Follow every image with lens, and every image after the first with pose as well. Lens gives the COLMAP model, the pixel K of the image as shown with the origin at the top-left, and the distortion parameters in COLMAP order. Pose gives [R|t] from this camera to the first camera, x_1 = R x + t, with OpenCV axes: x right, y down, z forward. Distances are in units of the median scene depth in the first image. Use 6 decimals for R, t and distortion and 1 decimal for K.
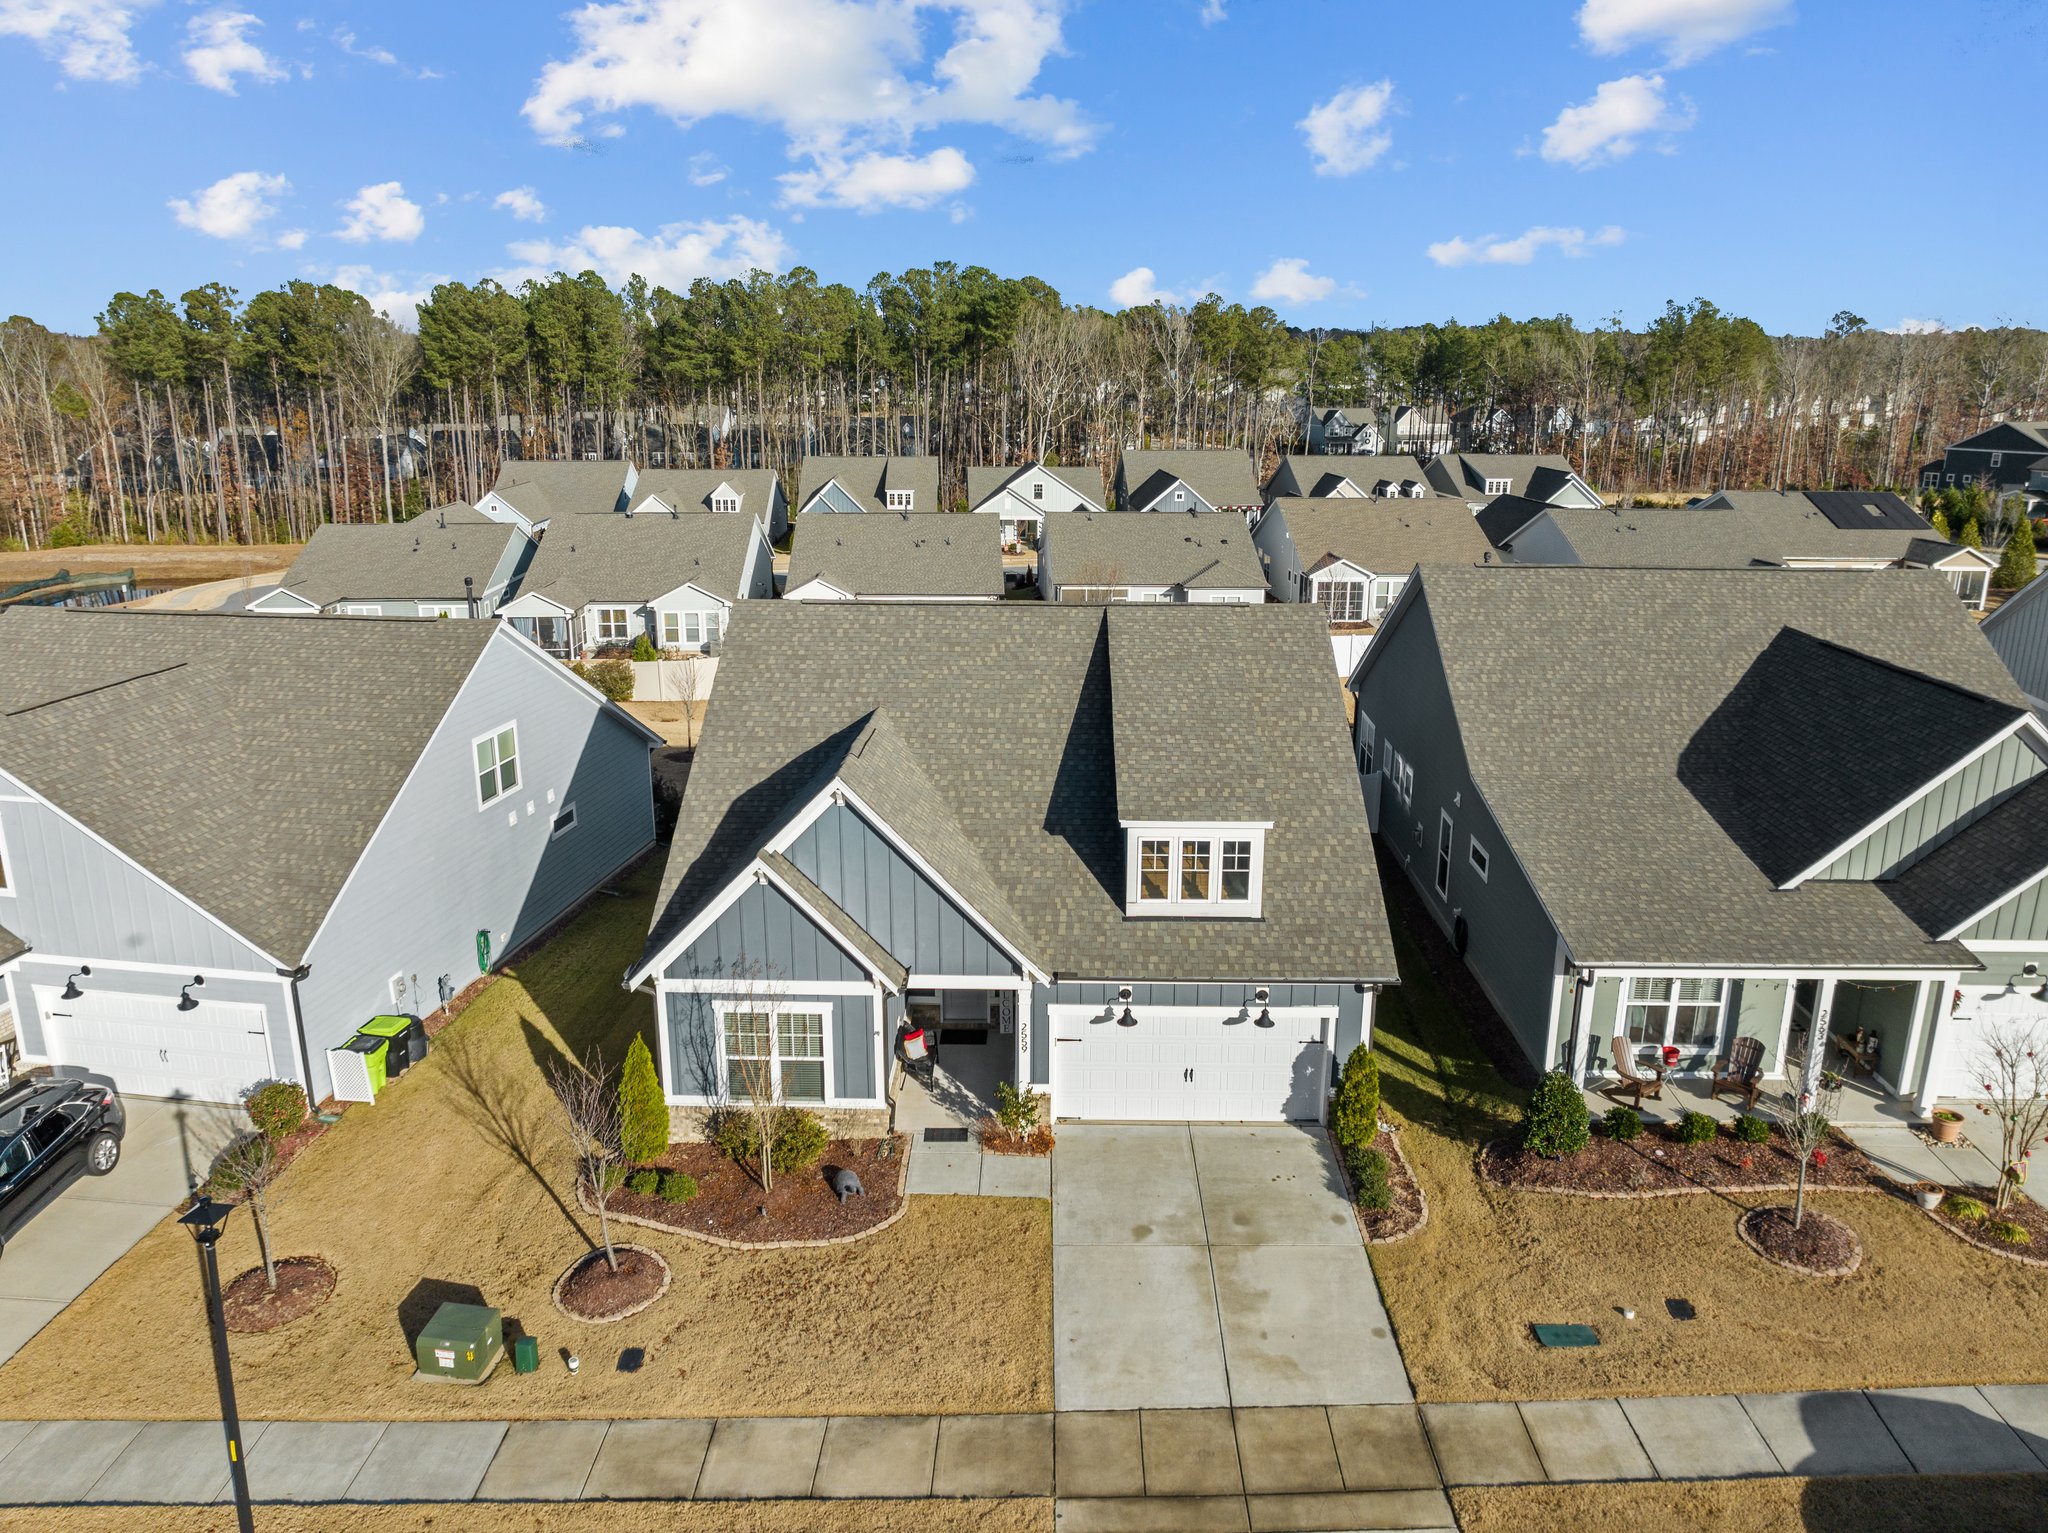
lens RADIAL K [[1453.7, 0, 1024.0], [0, 1453.7, 766.5], [0, 0, 1]] dist [-0.041528, 0.001527]
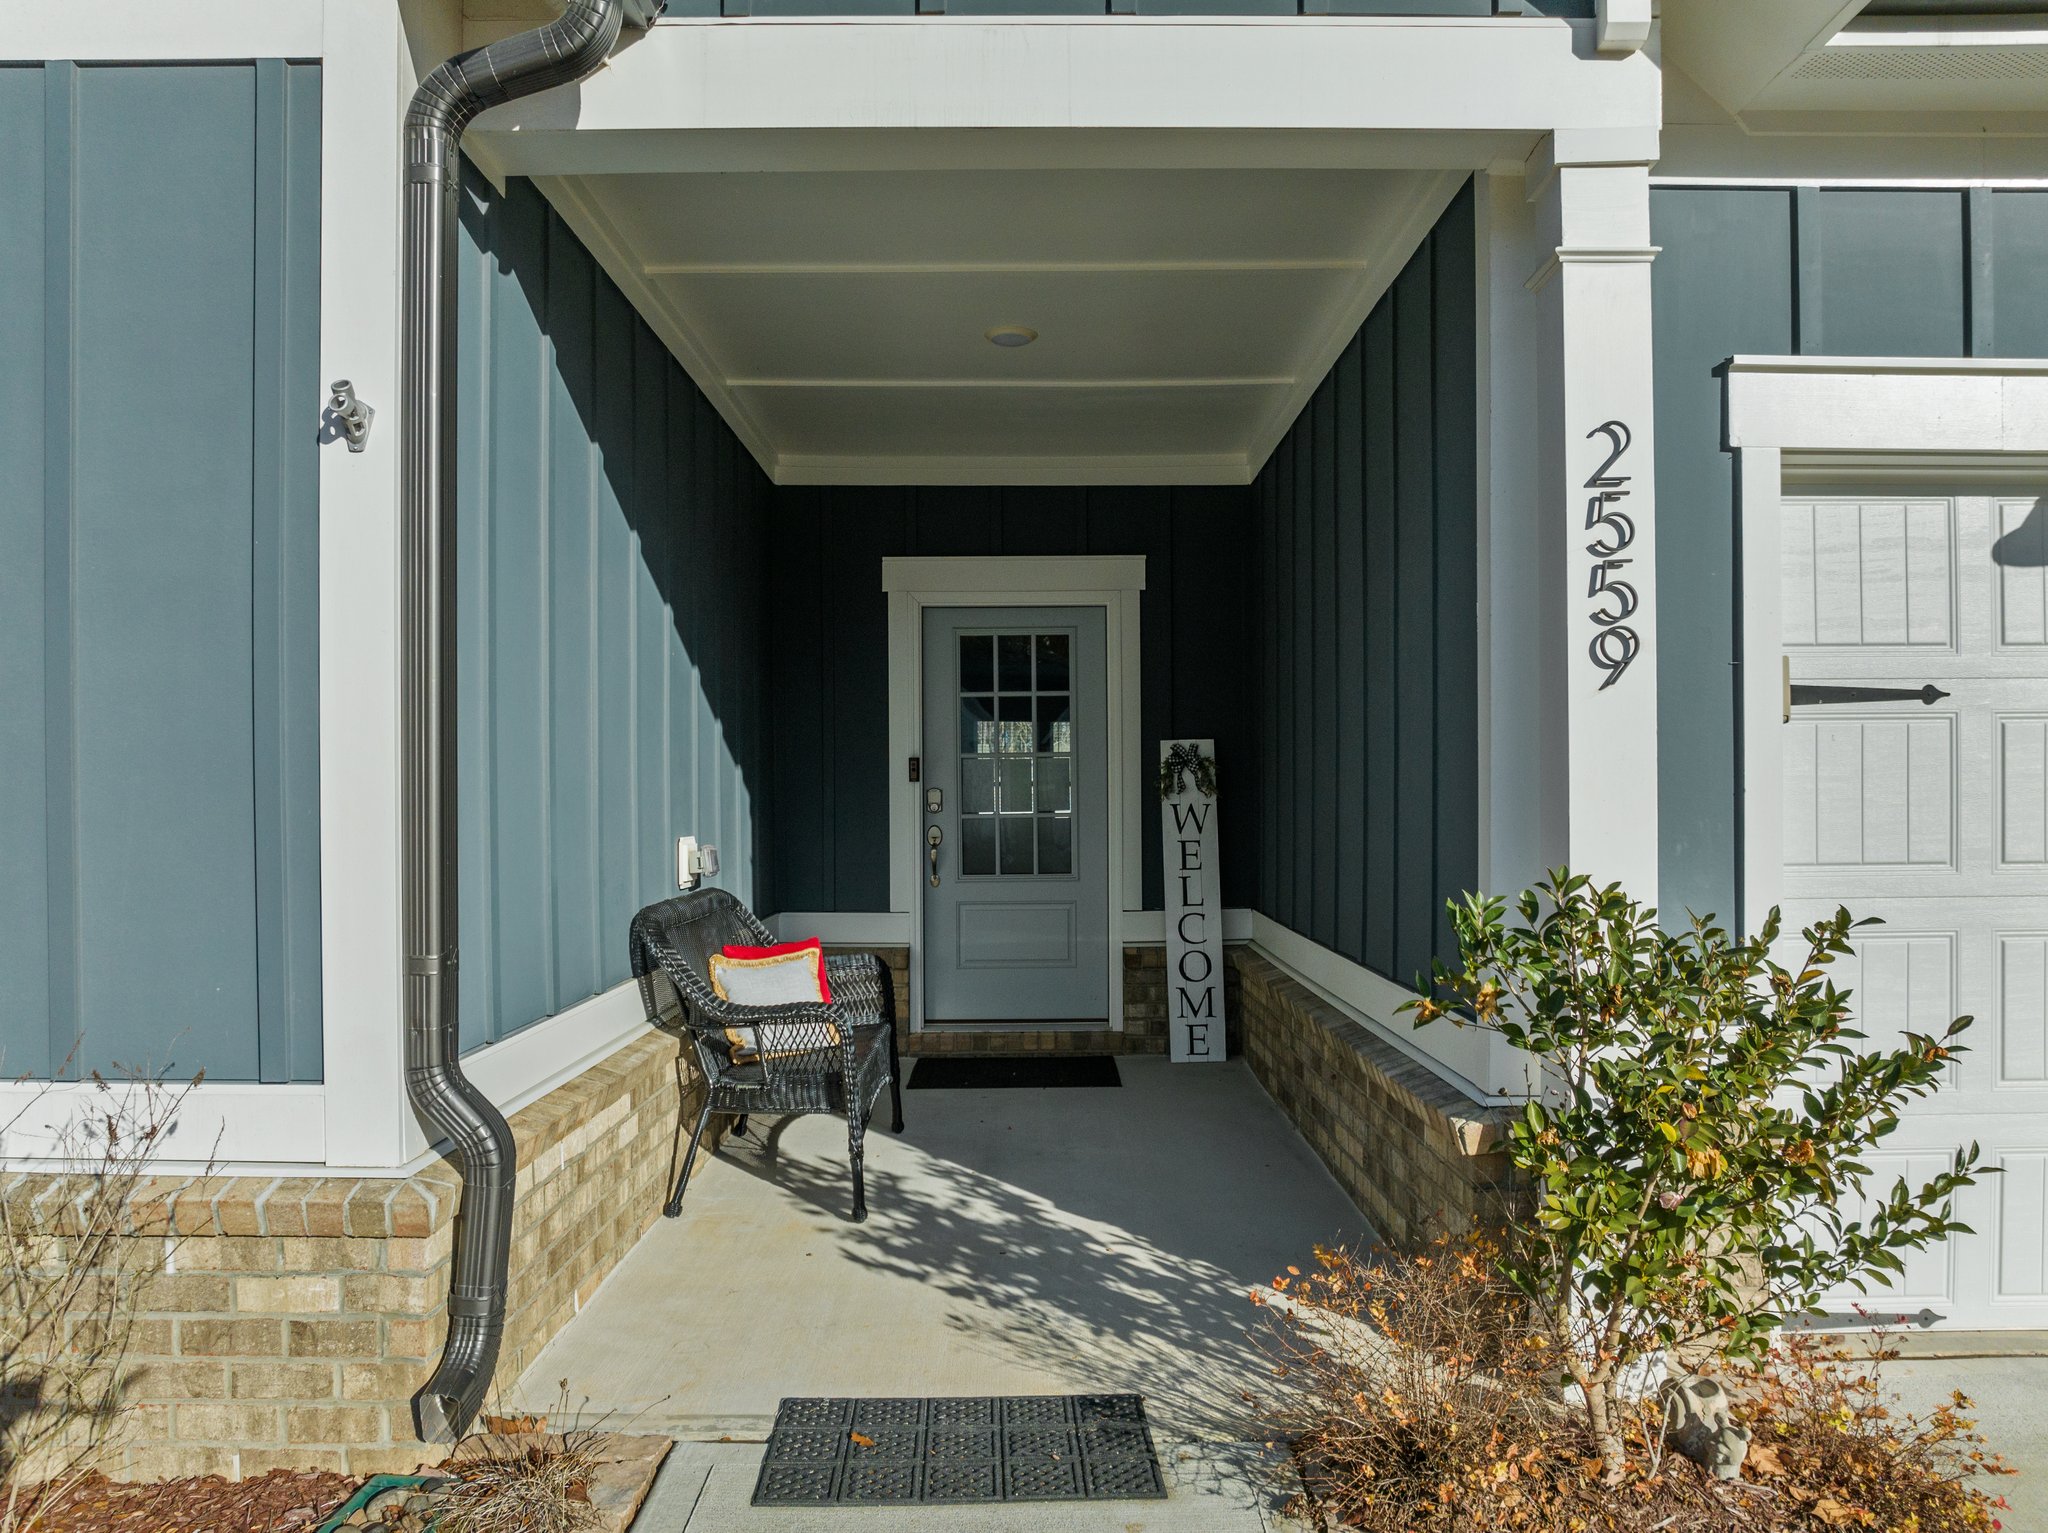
lens RADIAL K [[1470.4, 0, 1018.6], [0, 1470.4, 819.8], [0, 0, 1]] dist [-0.044327, -0.001330]
pose [[0.999851, -0.006230, 0.016074, -0.050704], [0.010148, 0.966444, -0.256676, 0.236572], [-0.013936, 0.256801, 0.966364, 0.880837]]
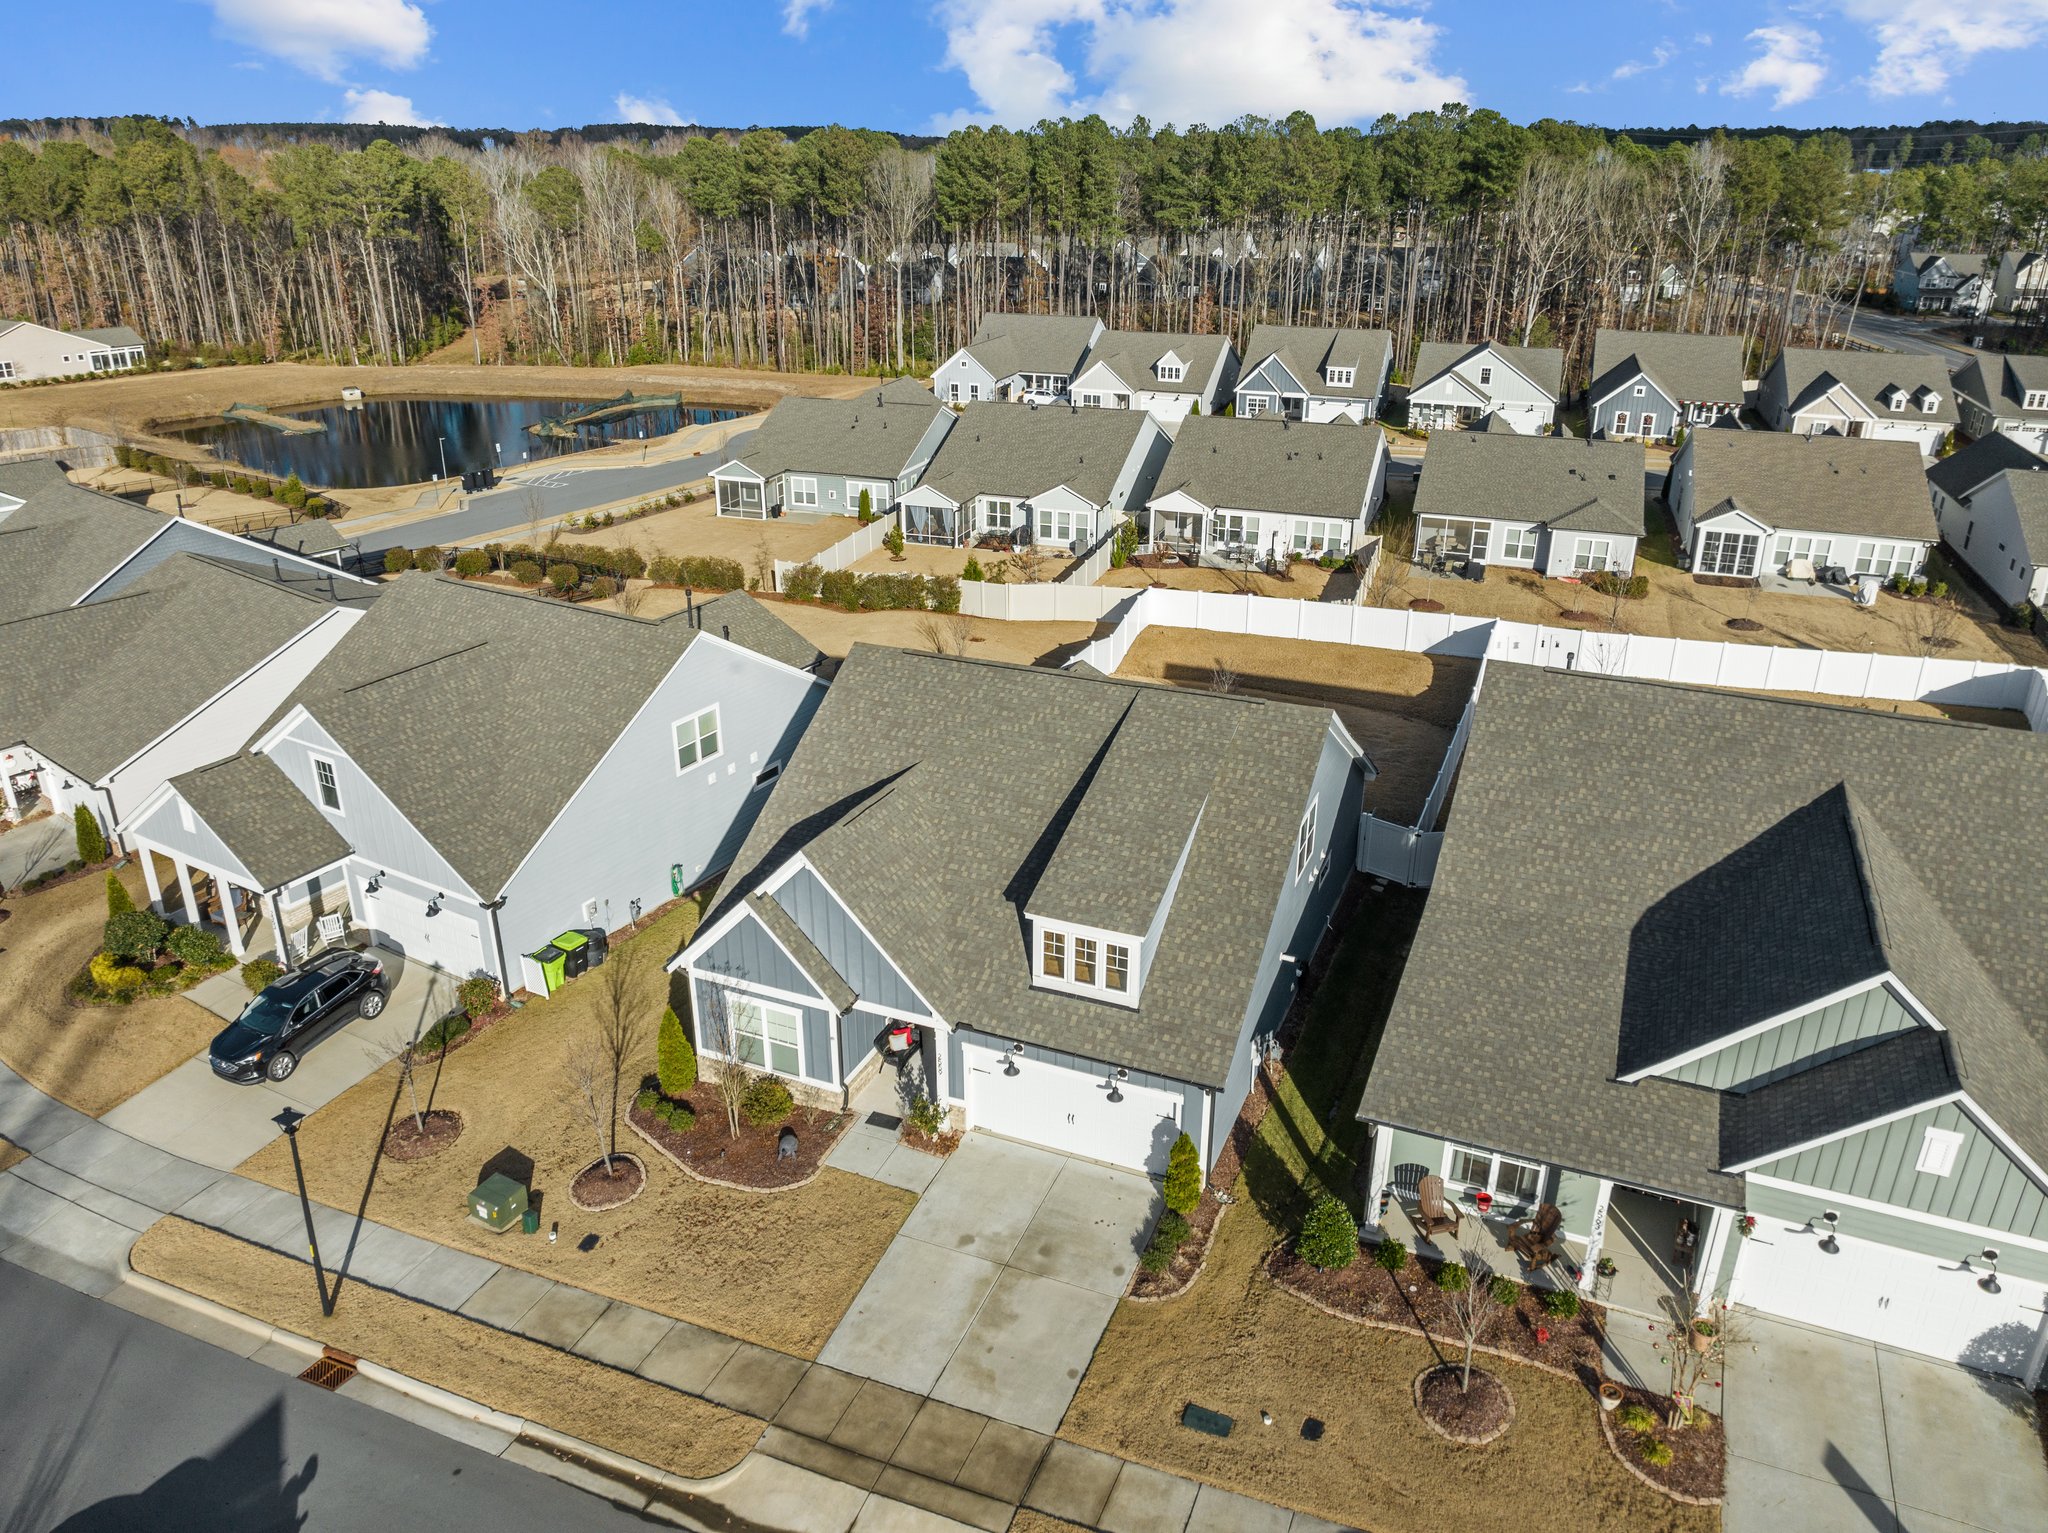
lens RADIAL K [[1453.7, 0, 1024.0], [0, 1453.7, 766.5], [0, 0, 1]] dist [-0.041528, 0.001527]
pose [[0.927668, 0.144657, -0.344248, 0.461839], [-0.096031, 0.983327, 0.154425, -0.268520], [0.360847, -0.110196, 0.926092, -0.116349]]
